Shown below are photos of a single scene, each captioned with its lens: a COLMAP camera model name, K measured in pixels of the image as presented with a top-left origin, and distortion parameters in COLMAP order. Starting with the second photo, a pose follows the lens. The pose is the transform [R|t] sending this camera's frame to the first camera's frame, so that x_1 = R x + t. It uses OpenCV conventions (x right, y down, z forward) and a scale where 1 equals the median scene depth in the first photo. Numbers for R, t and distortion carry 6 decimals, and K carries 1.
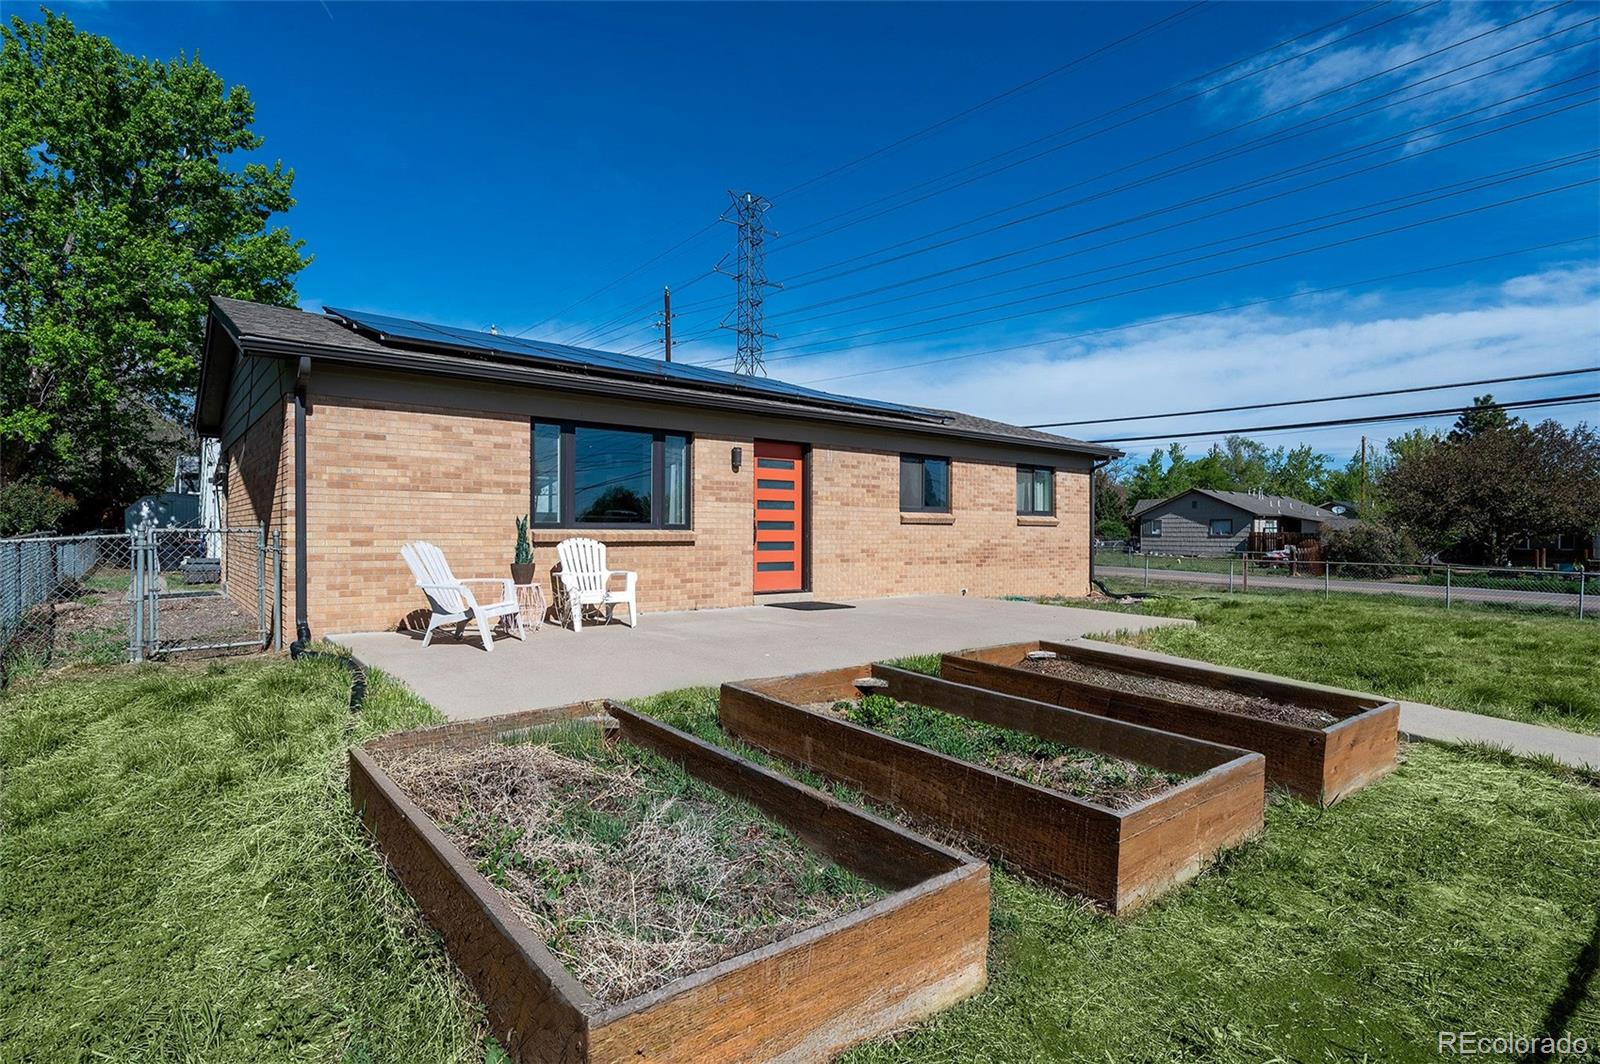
lens RADIAL K [[794.9, 0, 800.0], [0, 794.9, 532.0], [0, 0, 1]] dist [-0.001141, 0.000080]
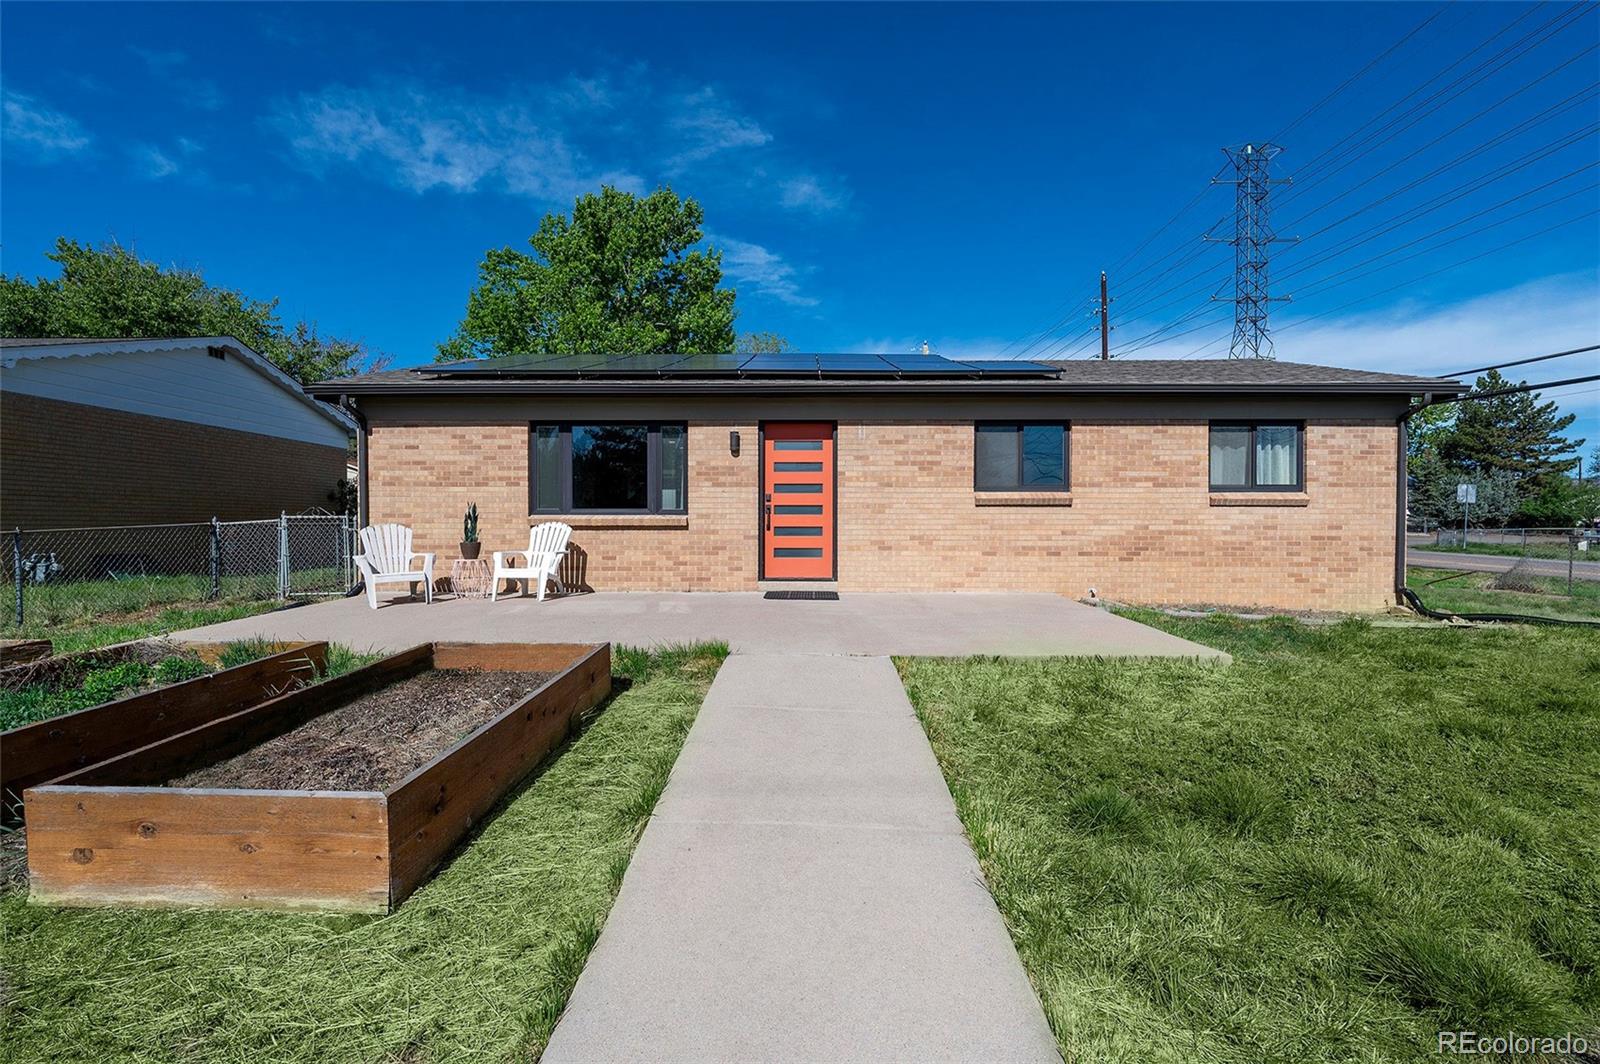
lens RADIAL K [[740.6, 0, 800.0], [0, 740.6, 532.0], [0, 0, 1]] dist [-0.003894, -0.000430]
pose [[0.766484, -0.001121, -0.642263, 0.565343], [0.003240, 0.999993, 0.002121, 0.017262], [0.642255, -0.003706, 0.766482, 0.332218]]
